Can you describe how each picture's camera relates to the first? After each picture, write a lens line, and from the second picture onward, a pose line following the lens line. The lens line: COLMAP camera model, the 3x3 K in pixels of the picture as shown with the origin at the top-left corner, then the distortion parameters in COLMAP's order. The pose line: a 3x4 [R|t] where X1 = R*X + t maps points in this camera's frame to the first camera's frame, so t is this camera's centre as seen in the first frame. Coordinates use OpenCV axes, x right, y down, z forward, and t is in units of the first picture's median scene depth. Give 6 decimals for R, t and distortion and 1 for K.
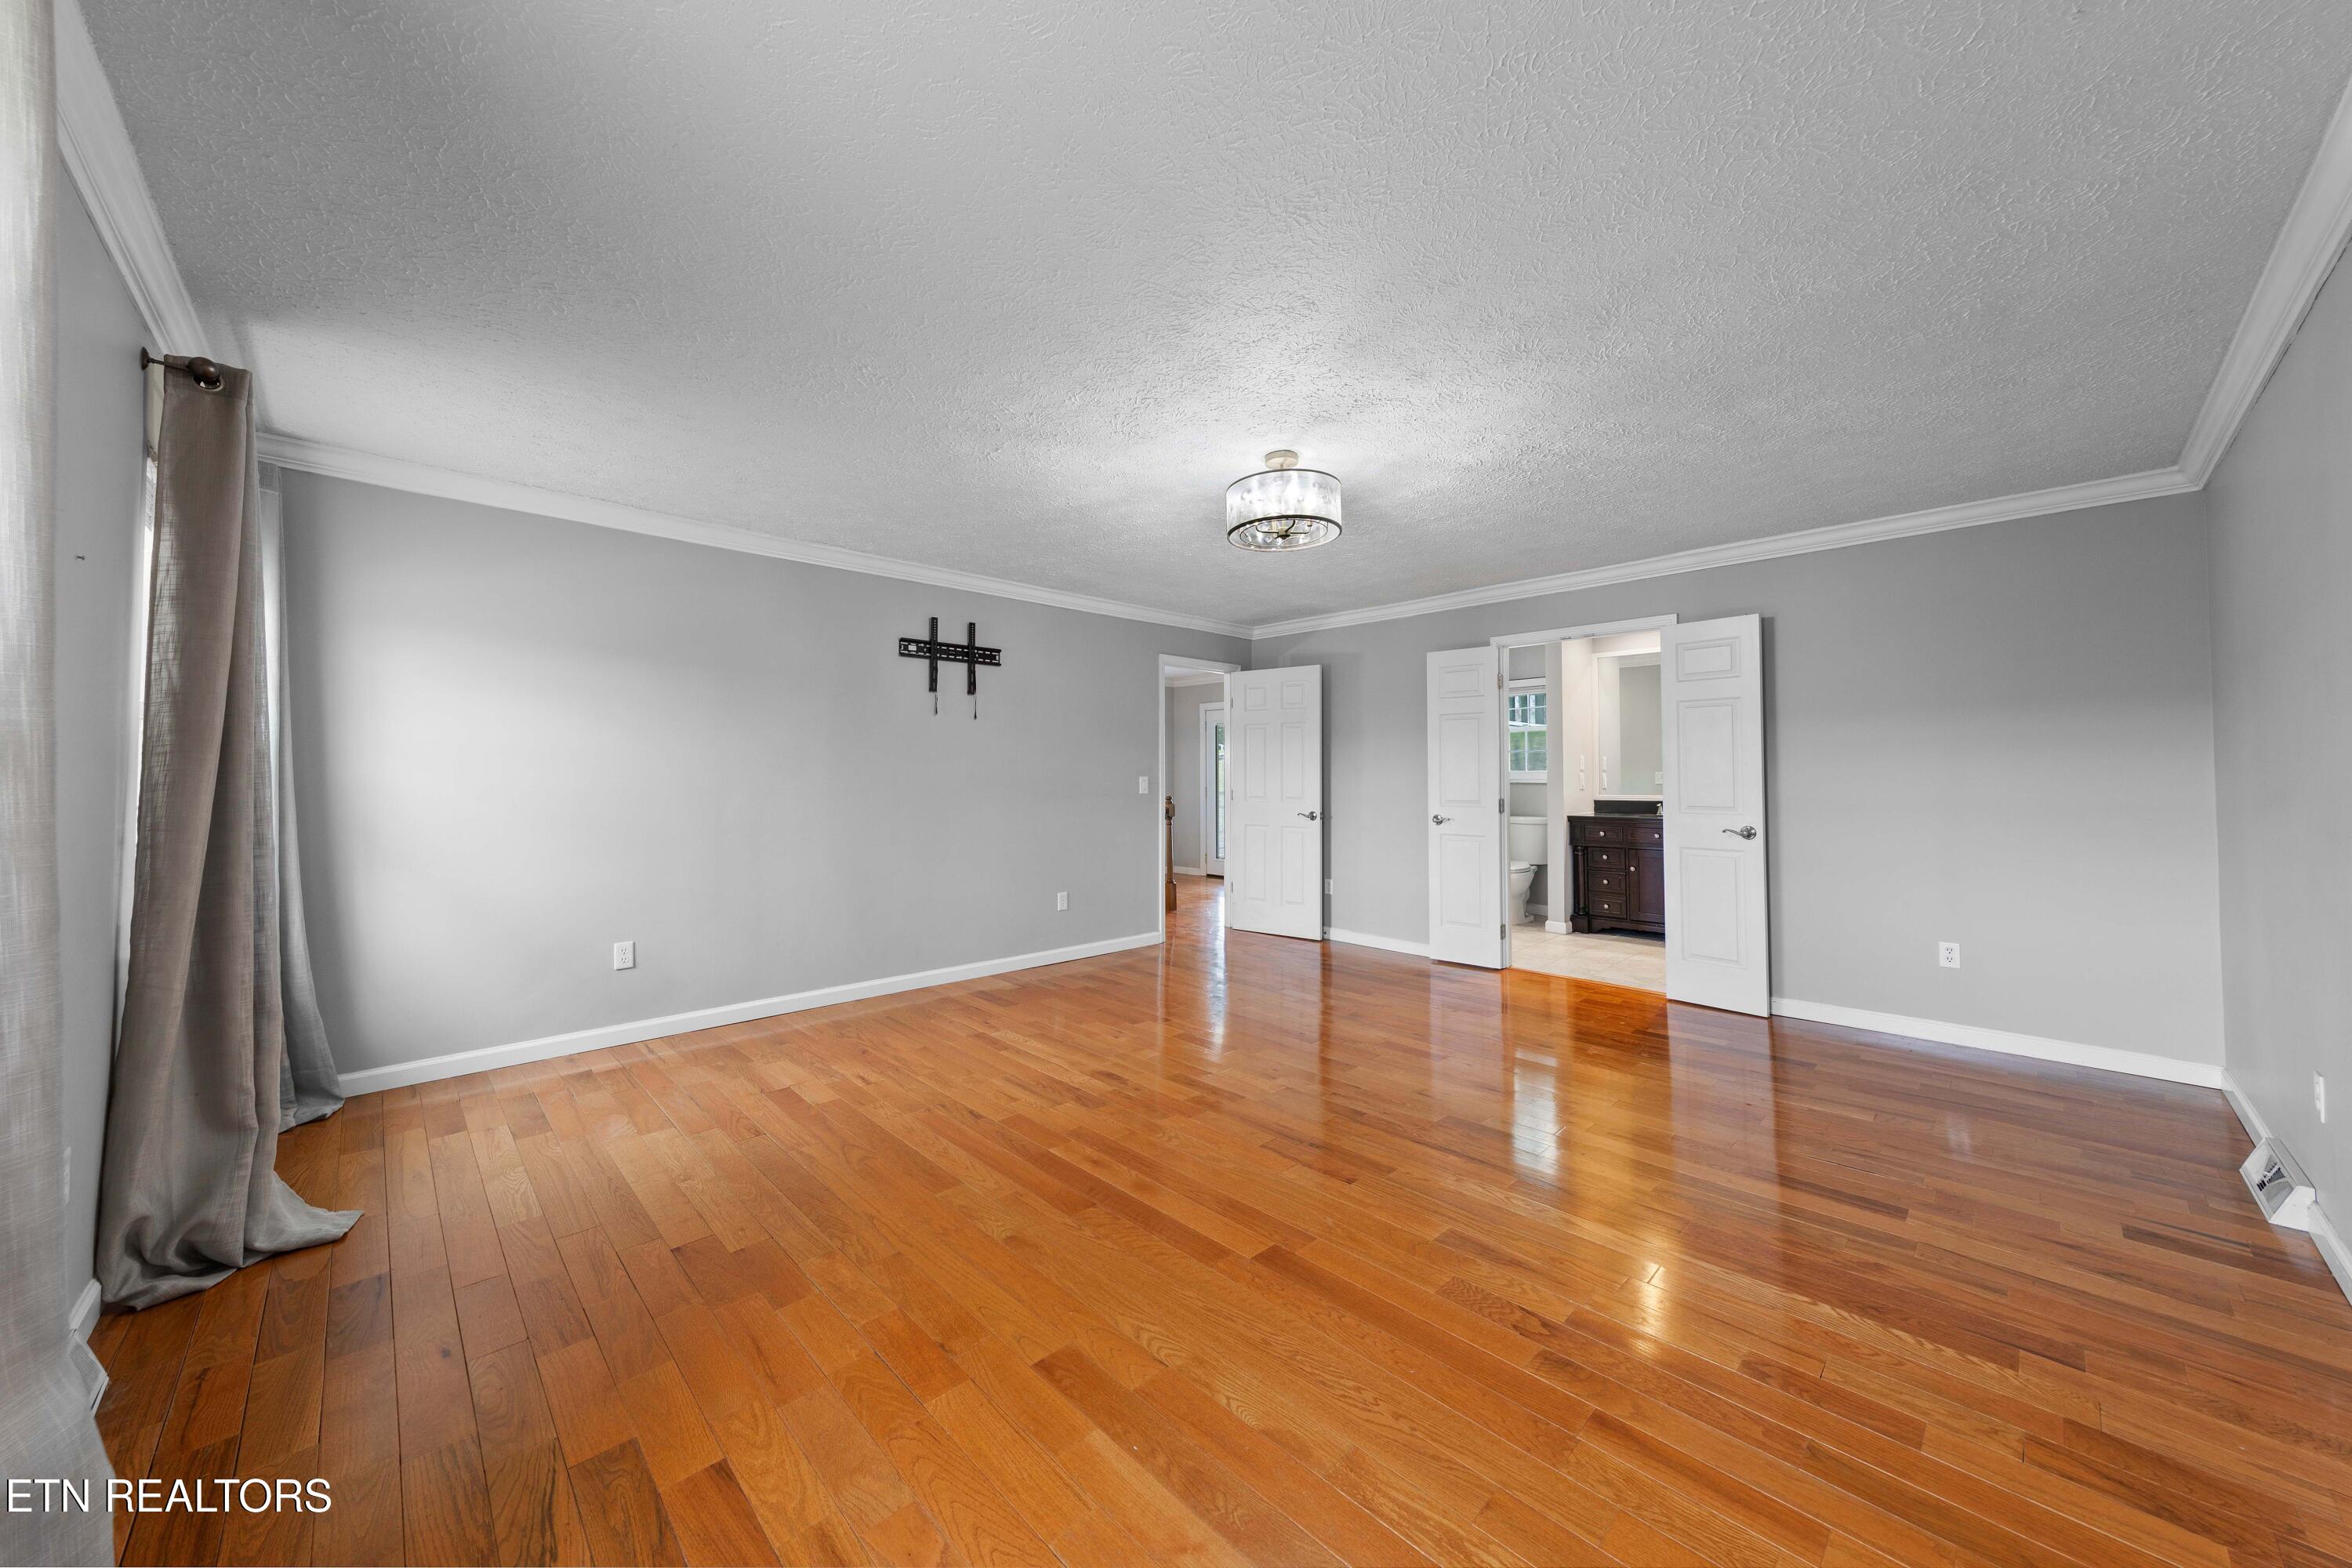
lens RADIAL K [[824.7, 0, 1162.4], [0, 824.7, 767.4], [0, 0, 1]] dist [-0.000198, -0.000002]
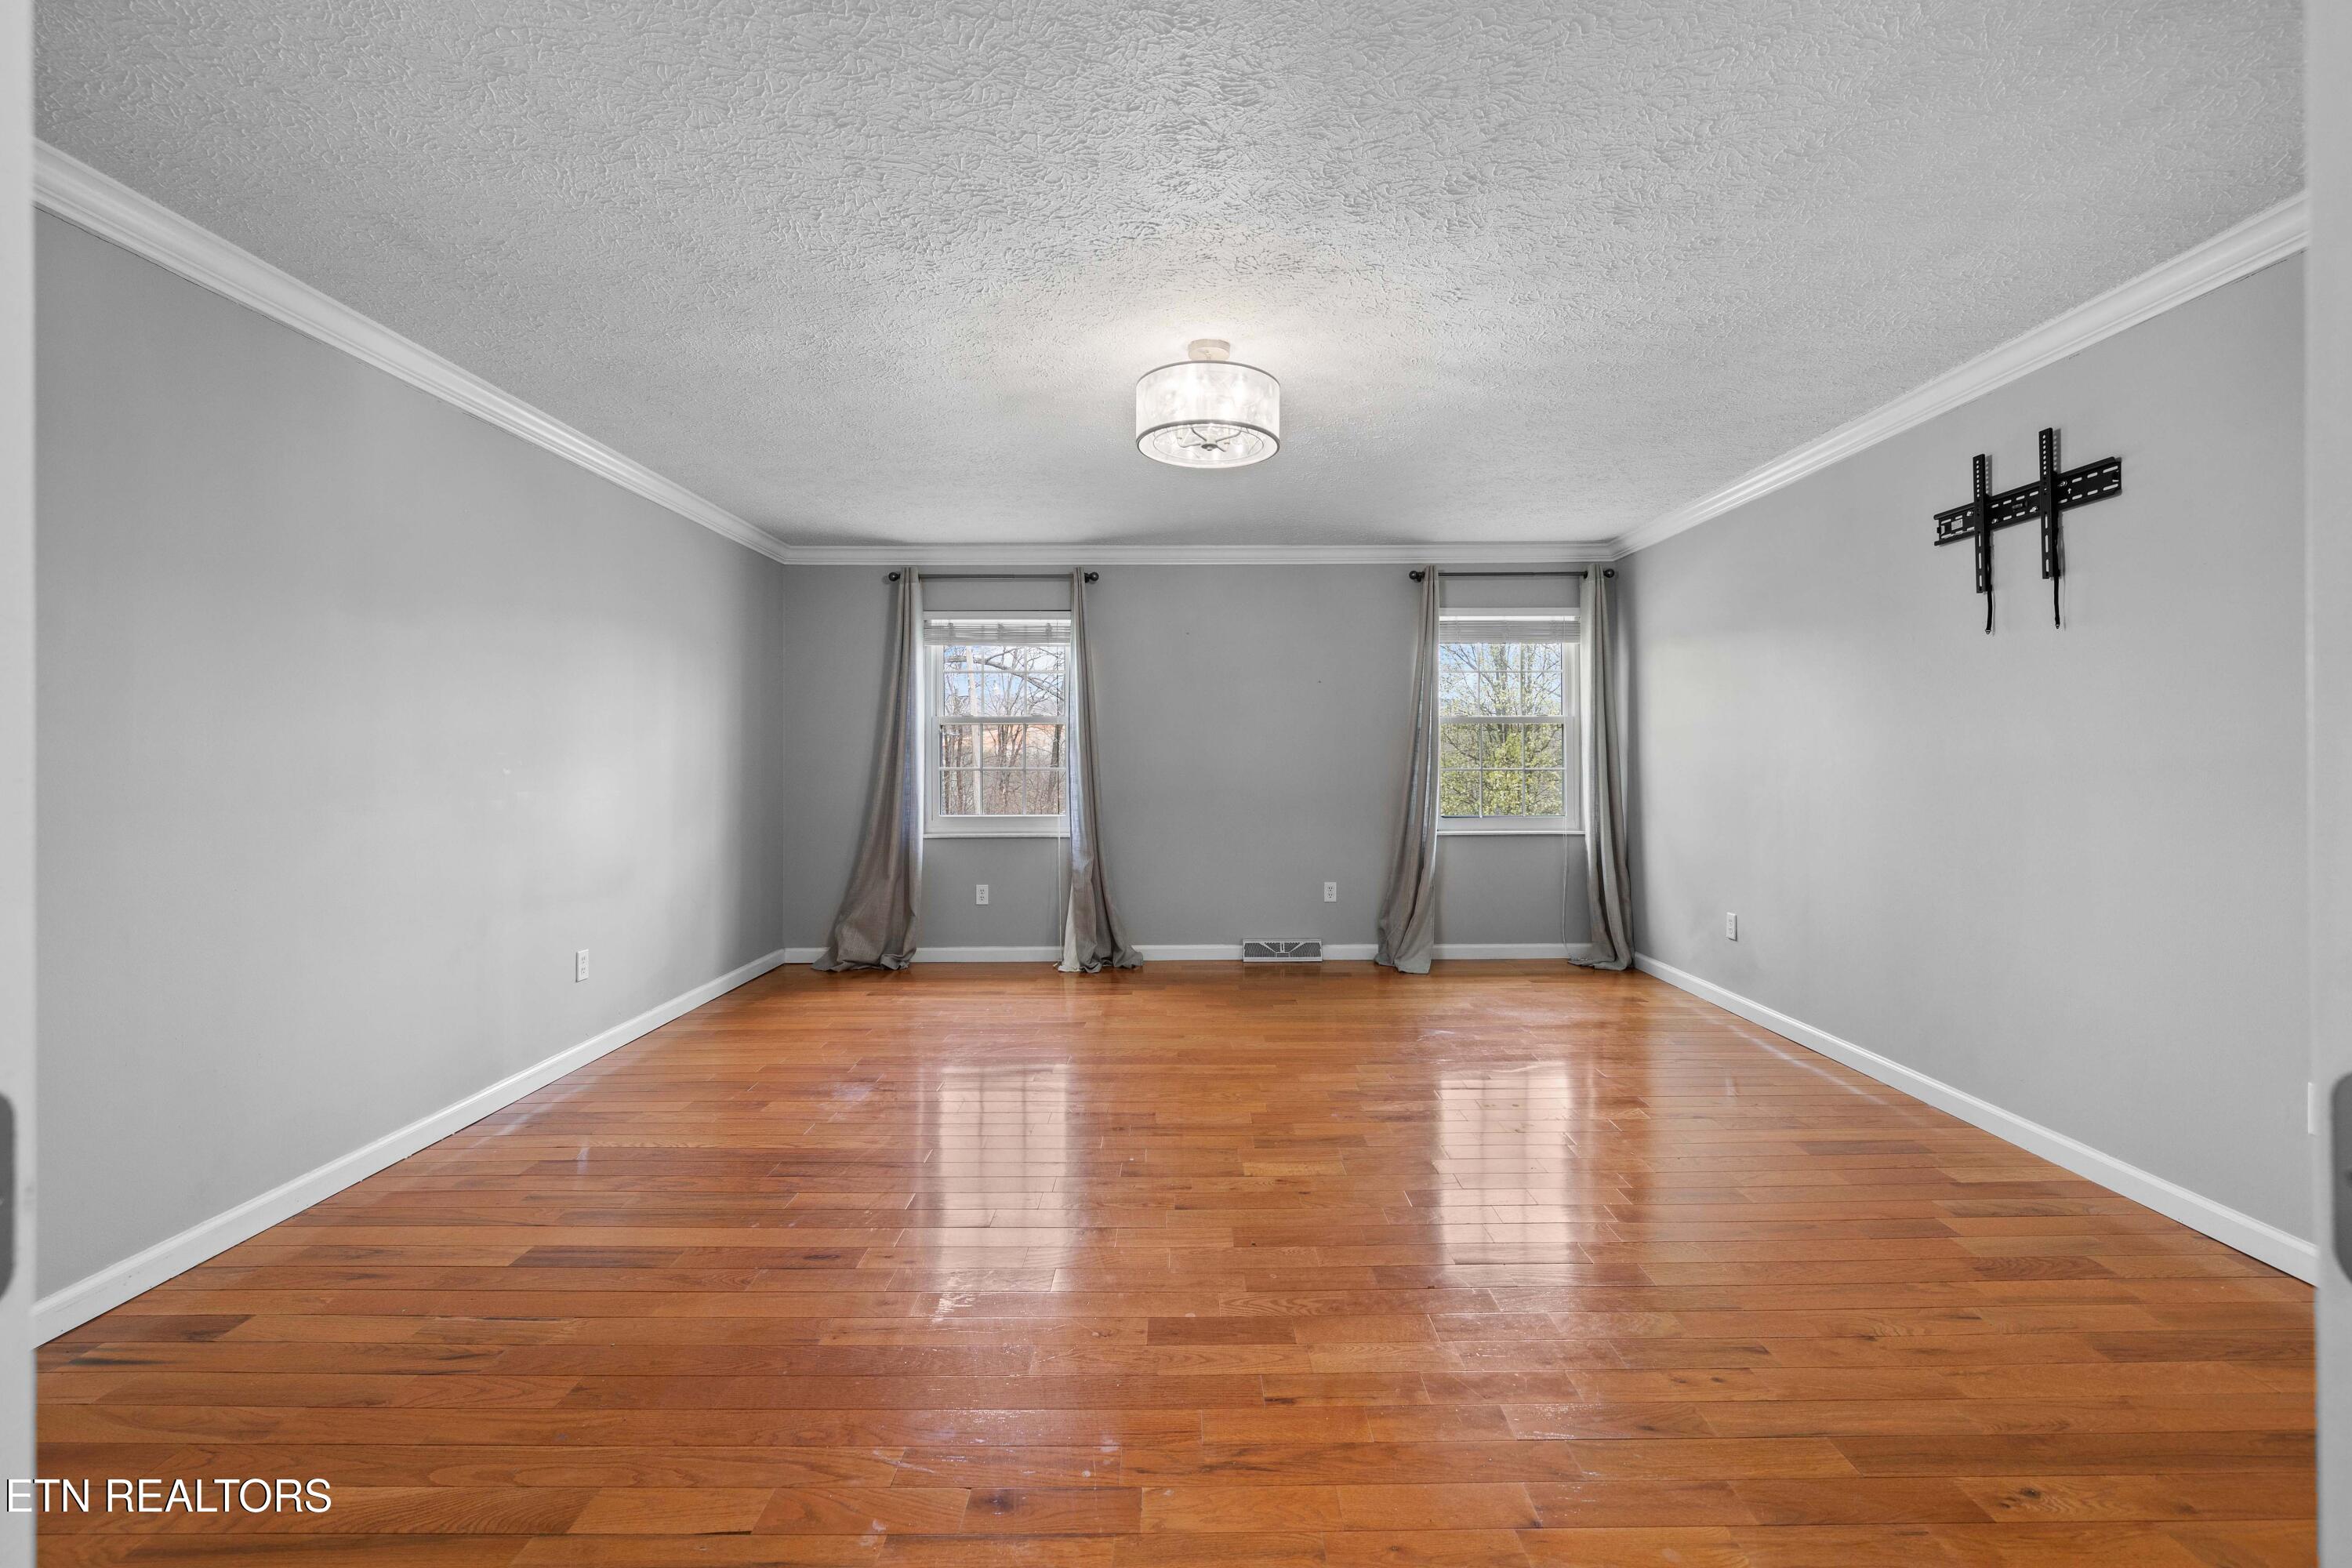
lens RADIAL K [[980.8, 0, 1172.5], [0, 980.8, 770.4], [0, 0, 1]] dist [0.010379, -0.000283]
pose [[-0.692323, 0.010885, -0.721506, 0.558988], [0.009394, 0.999937, 0.006072, 0.015725], [0.721527, -0.002574, -0.692382, 1.063551]]
